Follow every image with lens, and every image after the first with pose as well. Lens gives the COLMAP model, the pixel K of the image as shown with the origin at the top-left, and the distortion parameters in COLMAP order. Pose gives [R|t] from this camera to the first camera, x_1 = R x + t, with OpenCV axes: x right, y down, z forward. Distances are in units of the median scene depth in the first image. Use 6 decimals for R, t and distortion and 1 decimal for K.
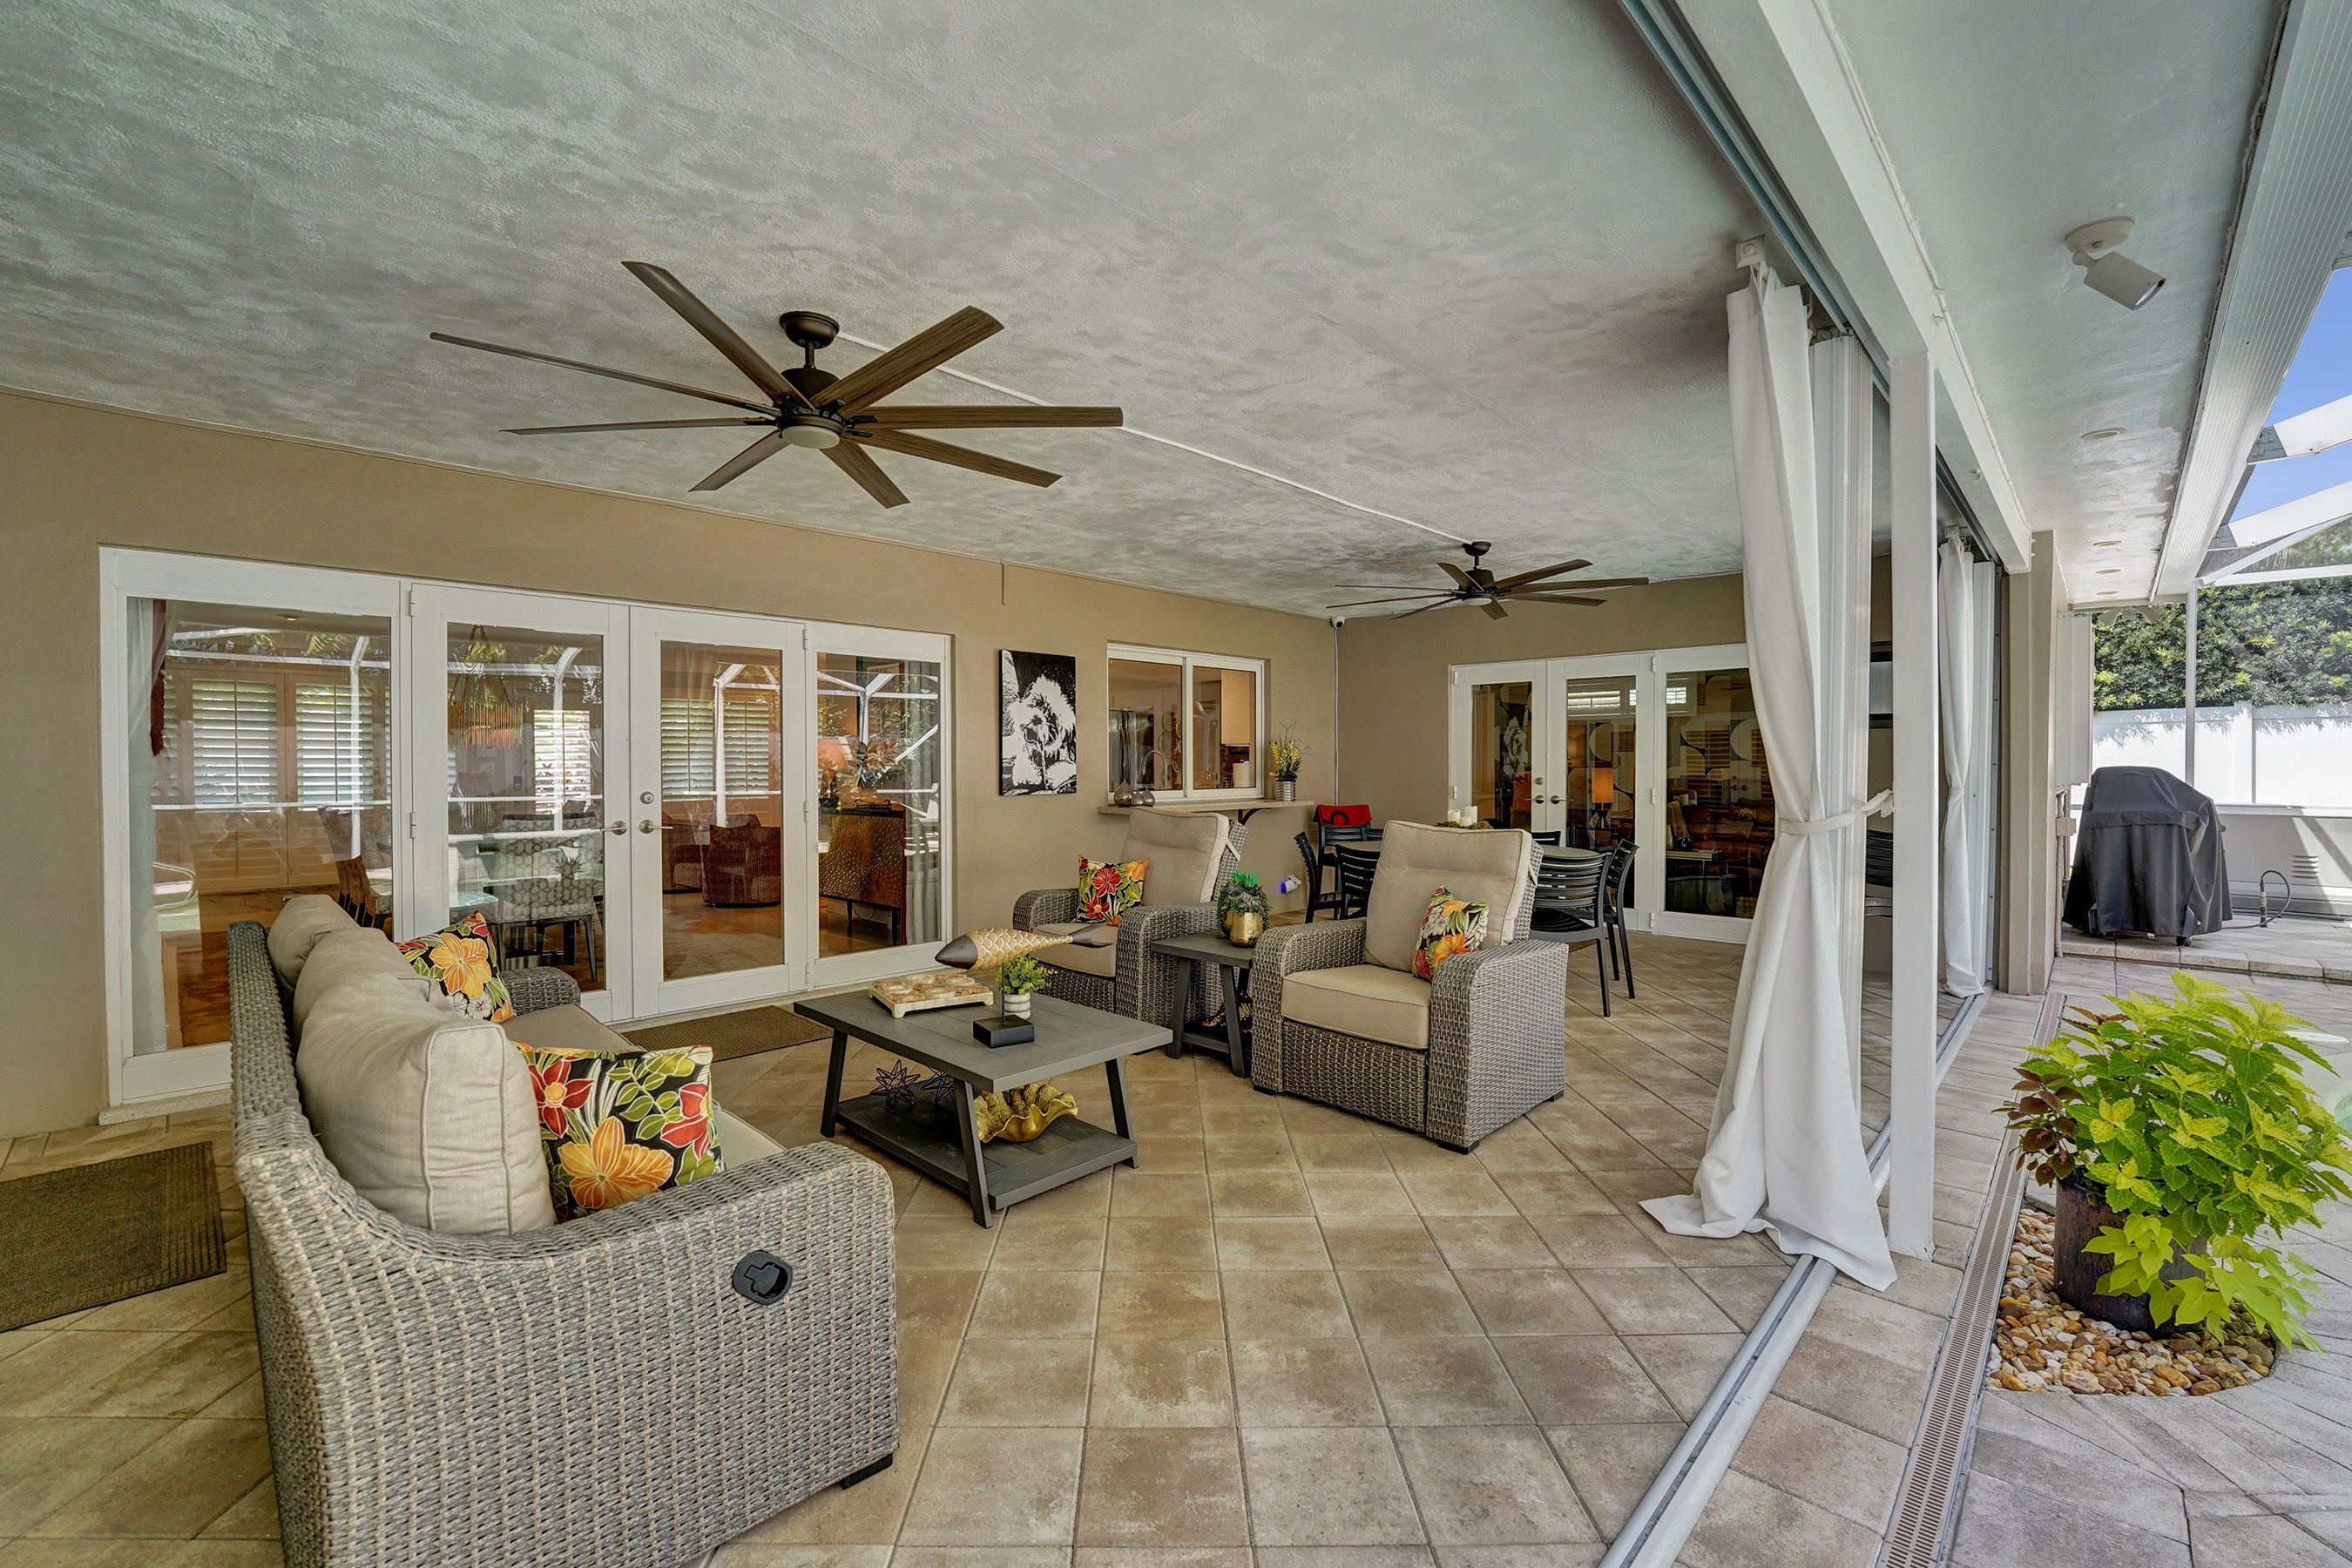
lens RADIAL K [[979.1, 0, 1178.9], [0, 979.1, 769.6], [0, 0, 1]] dist [-0.020098, 0.003460]
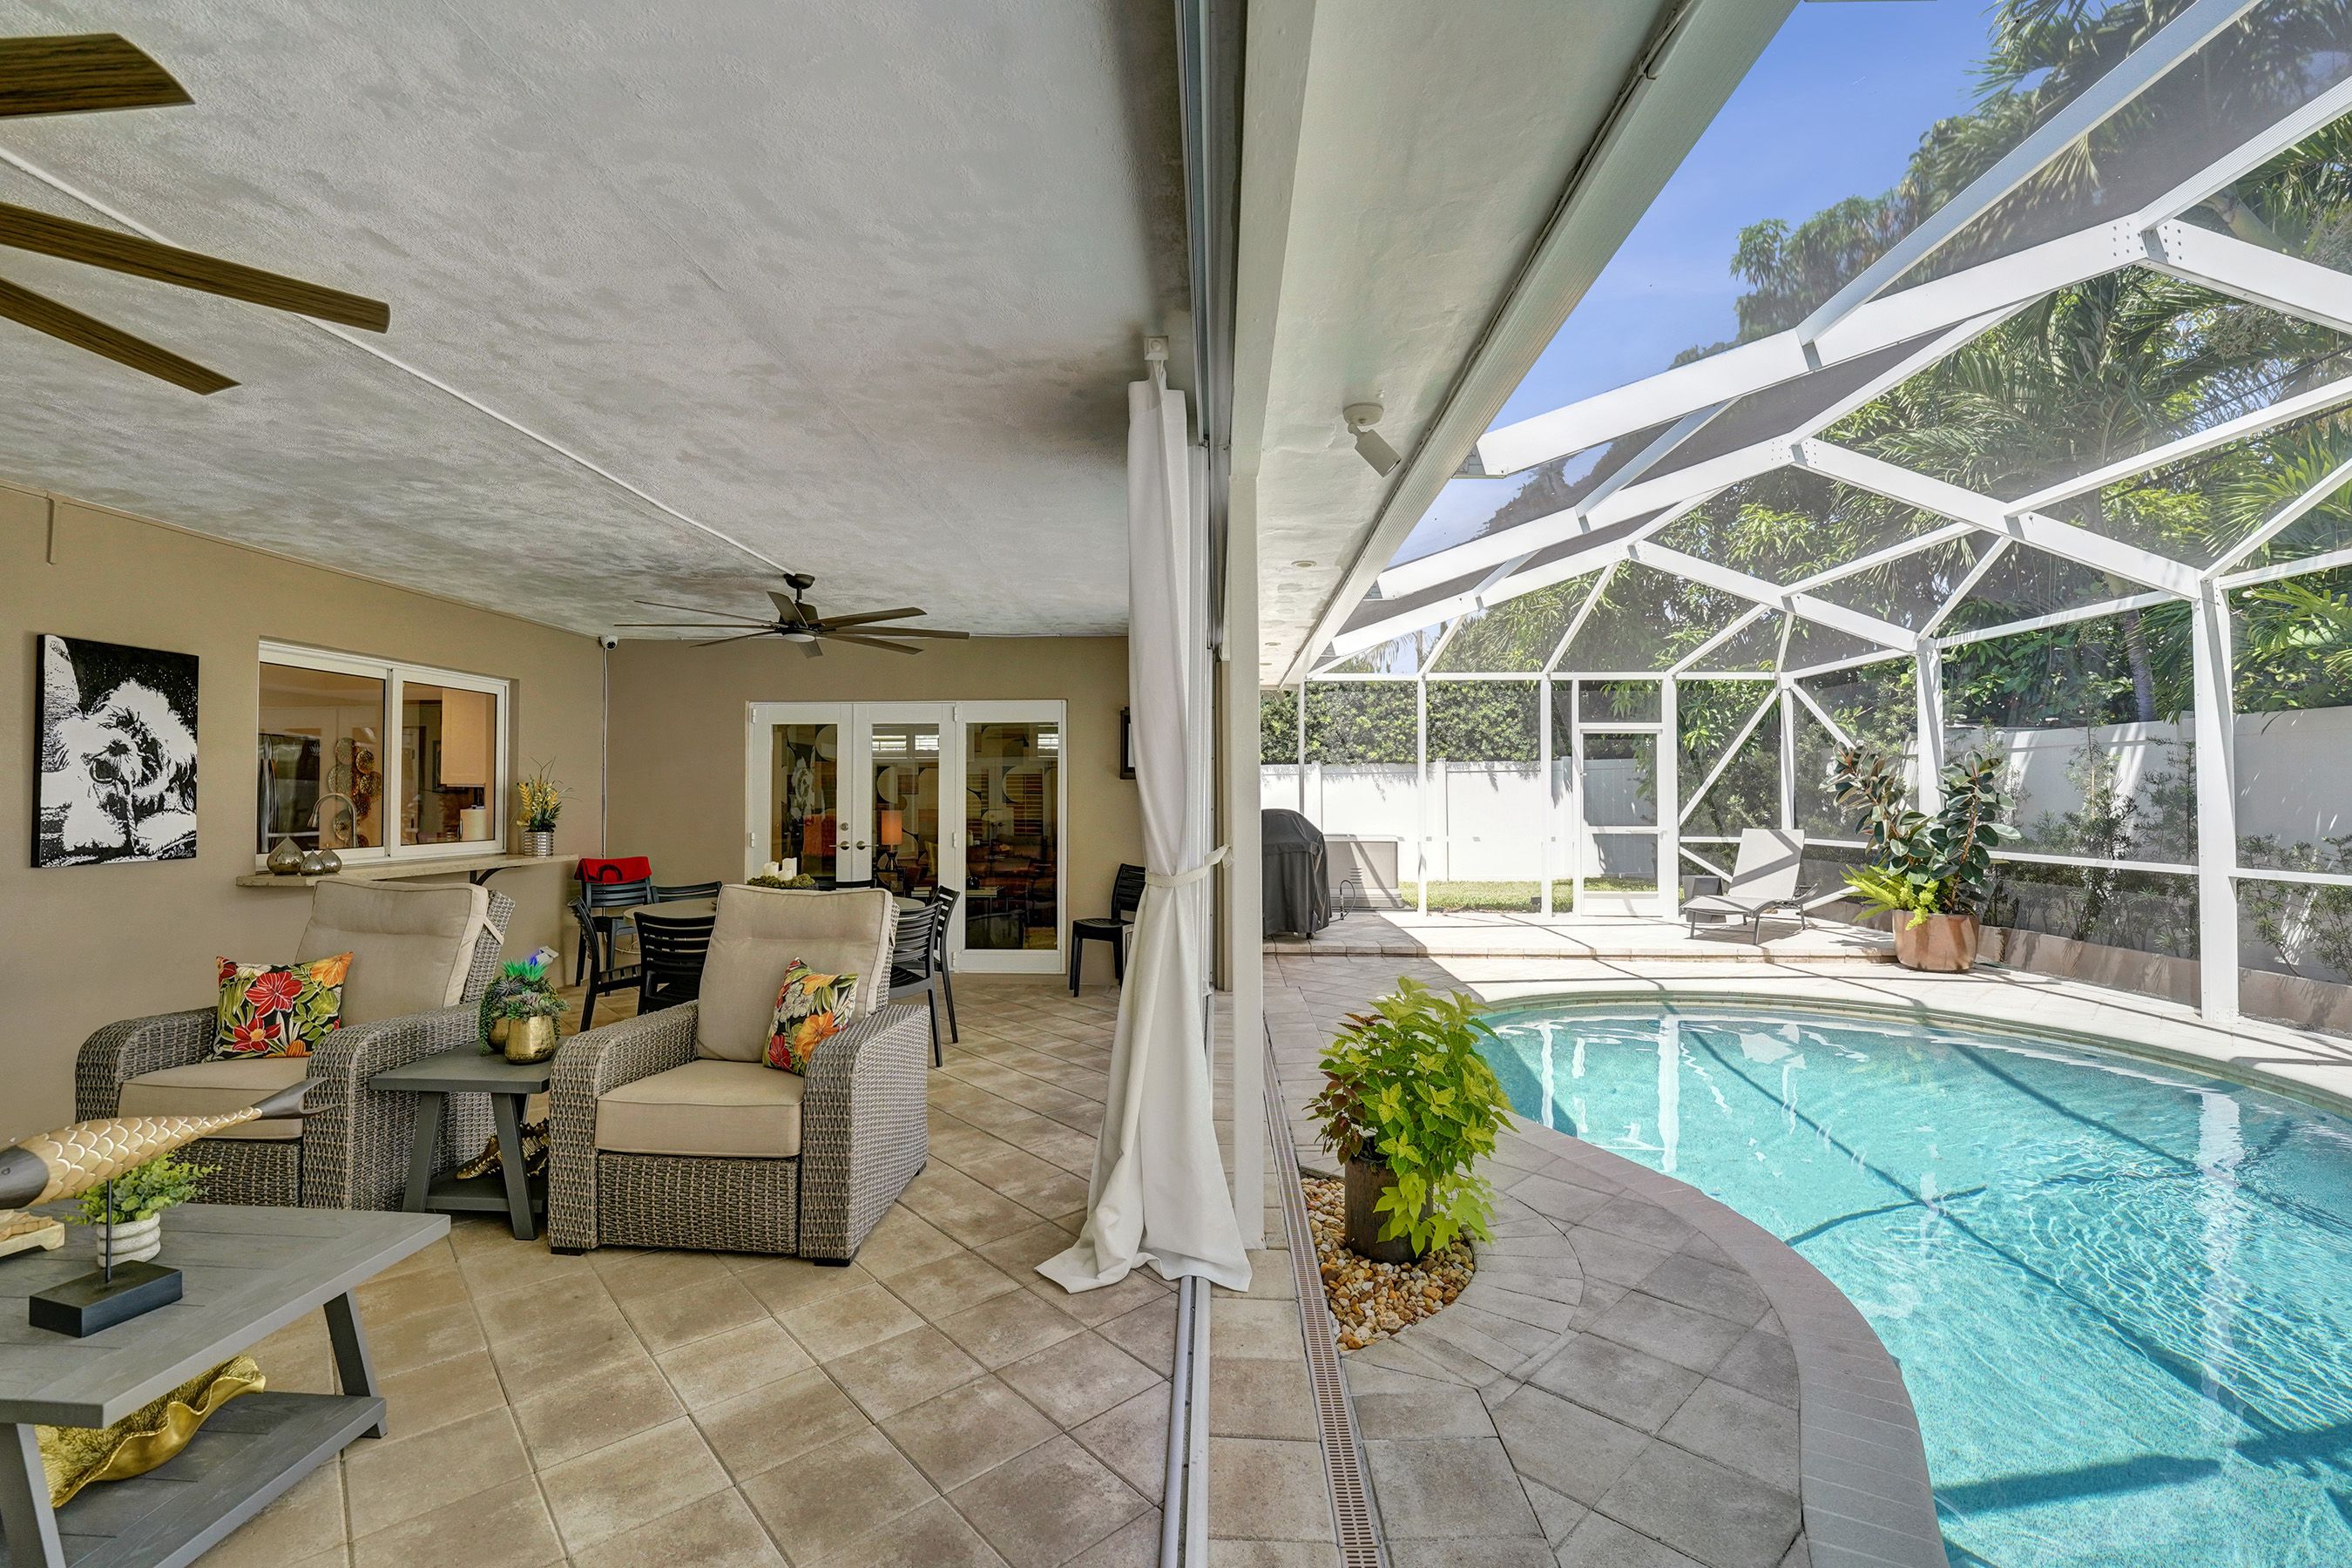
lens RADIAL K [[979.1, 0, 1156.1], [0, 979.1, 774.2], [0, 0, 1]] dist [-0.020098, 0.003460]
pose [[0.757713, 0.017162, 0.652362, -0.042335], [0.004087, 0.999510, -0.031041, -0.011757], [-0.652575, 0.026186, 0.757271, 0.077149]]
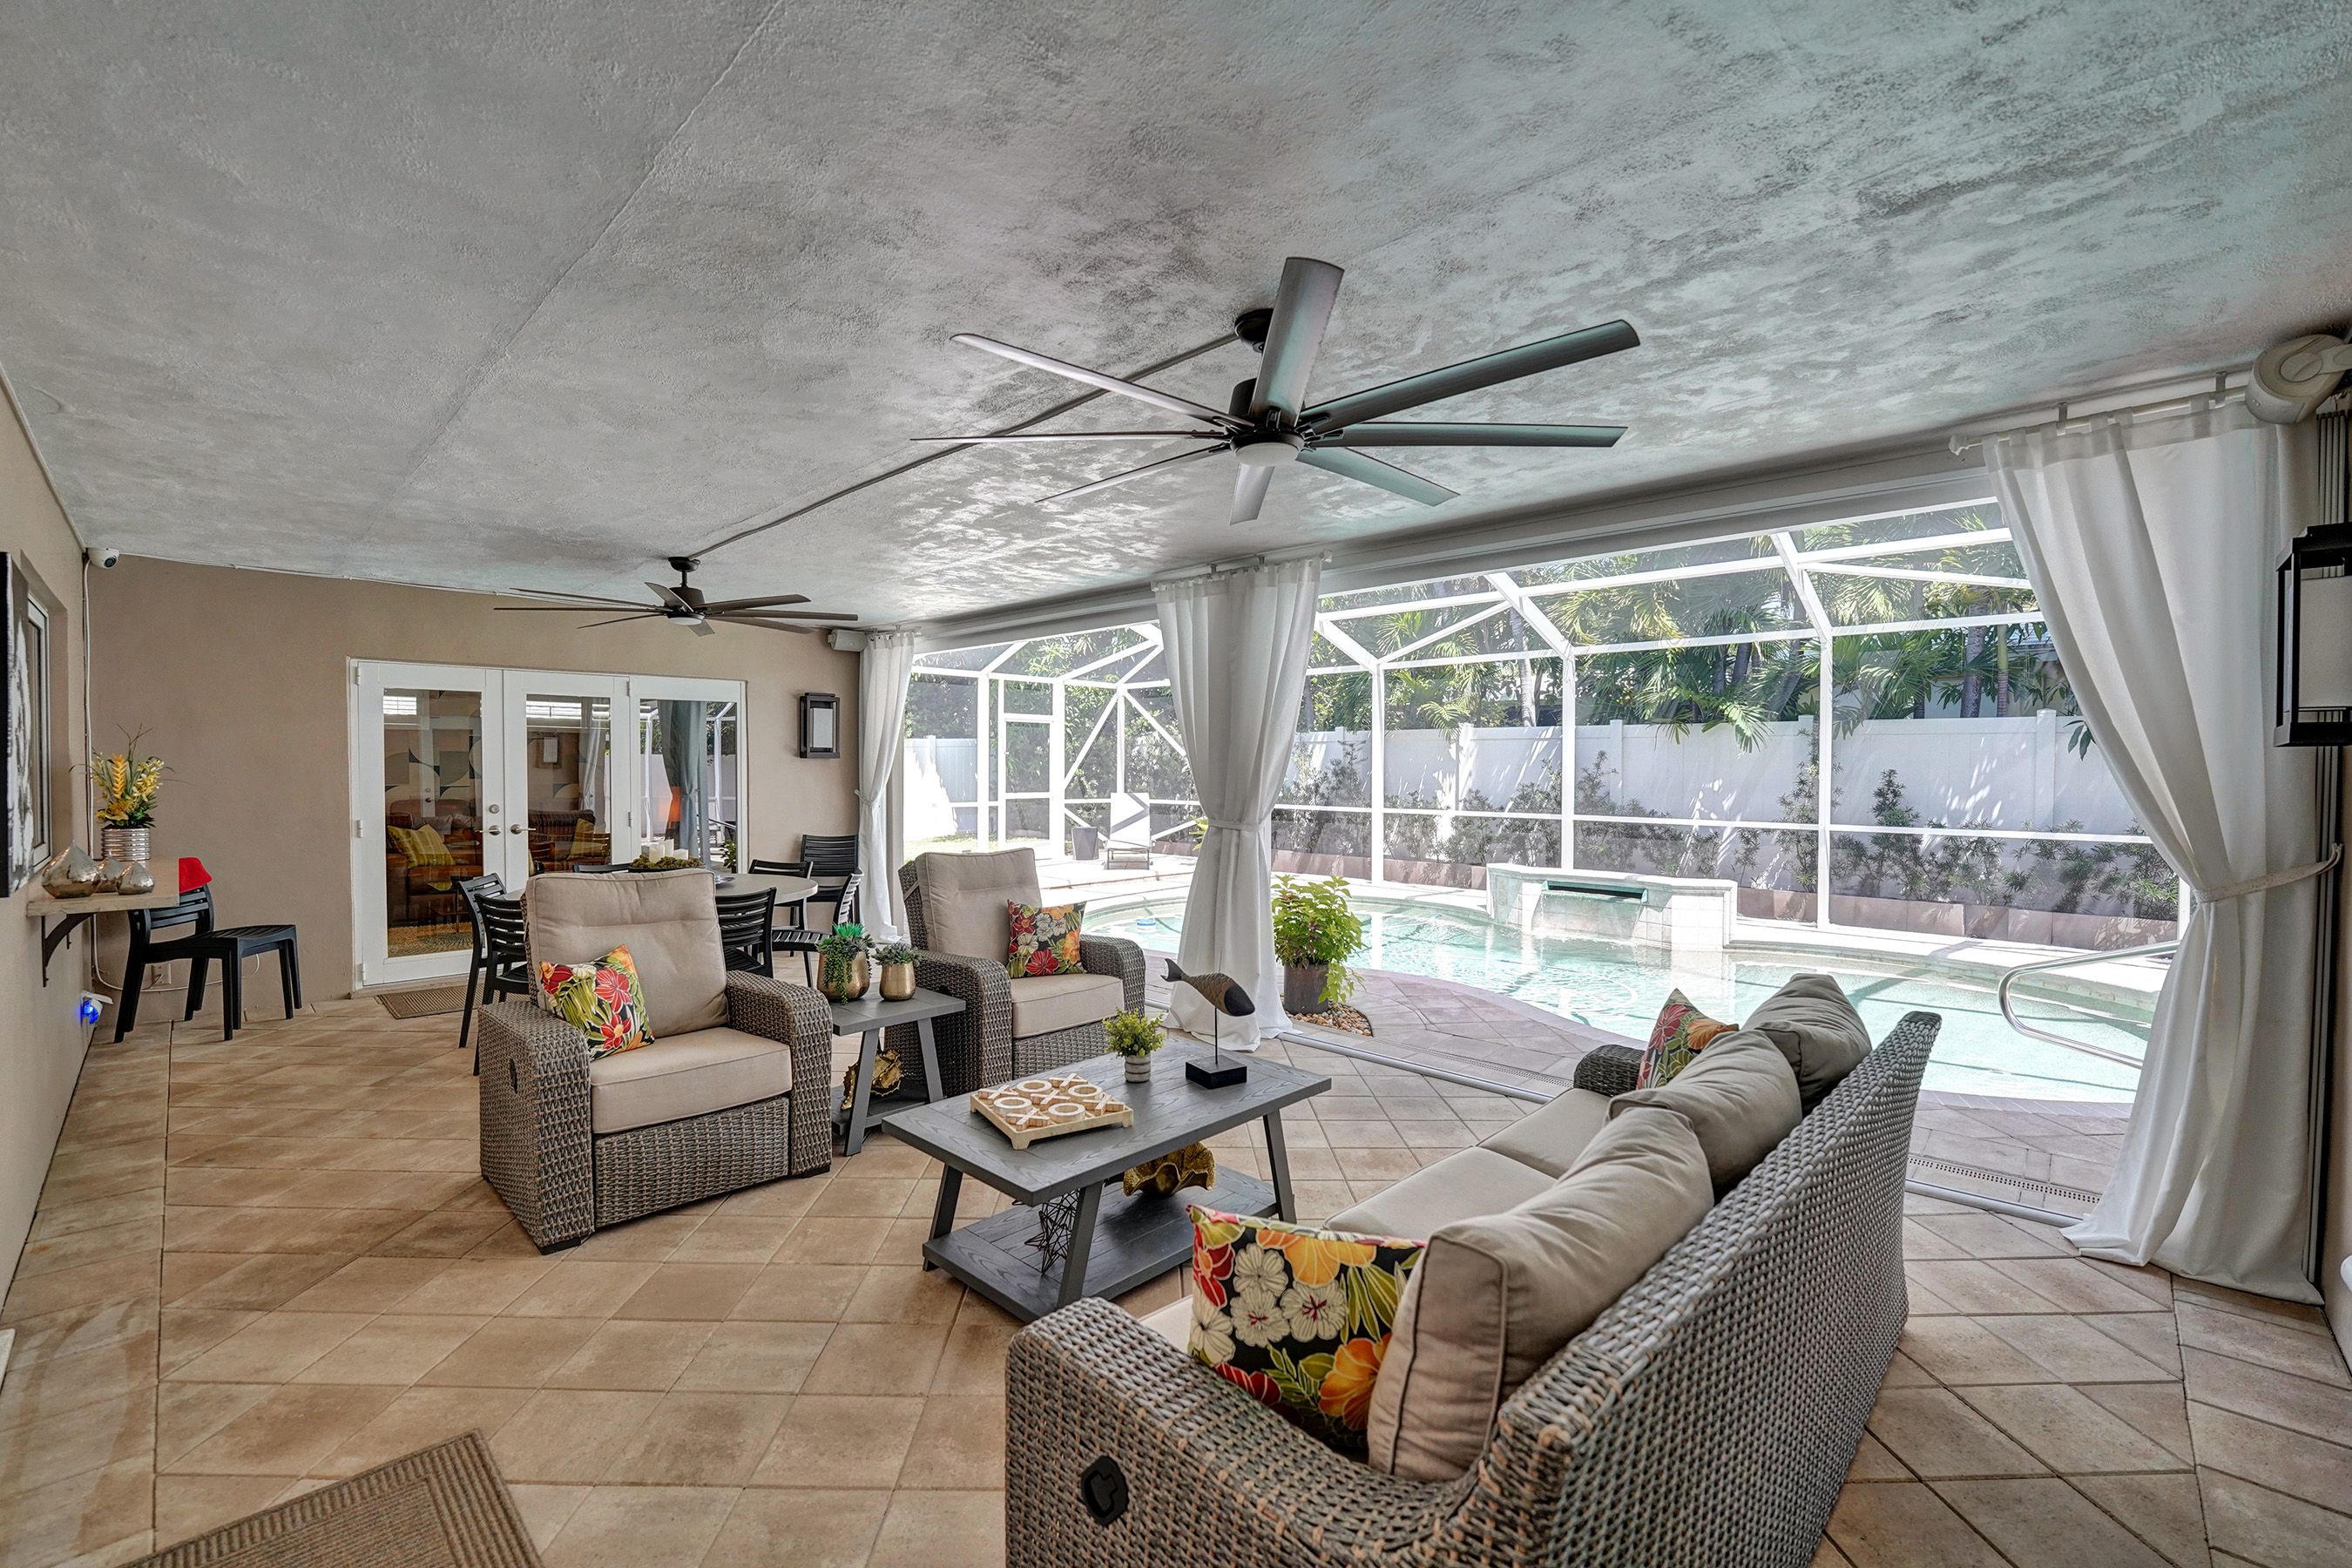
lens RADIAL K [[979.1, 0, 1167.0], [0, 979.1, 776.9], [0, 0, 1]] dist [-0.020098, 0.003460]
pose [[0.019982, -0.010263, 0.999748, -0.629304], [0.005262, 0.999935, 0.010160, -0.030301], [-0.999786, 0.005058, 0.020035, 0.522476]]
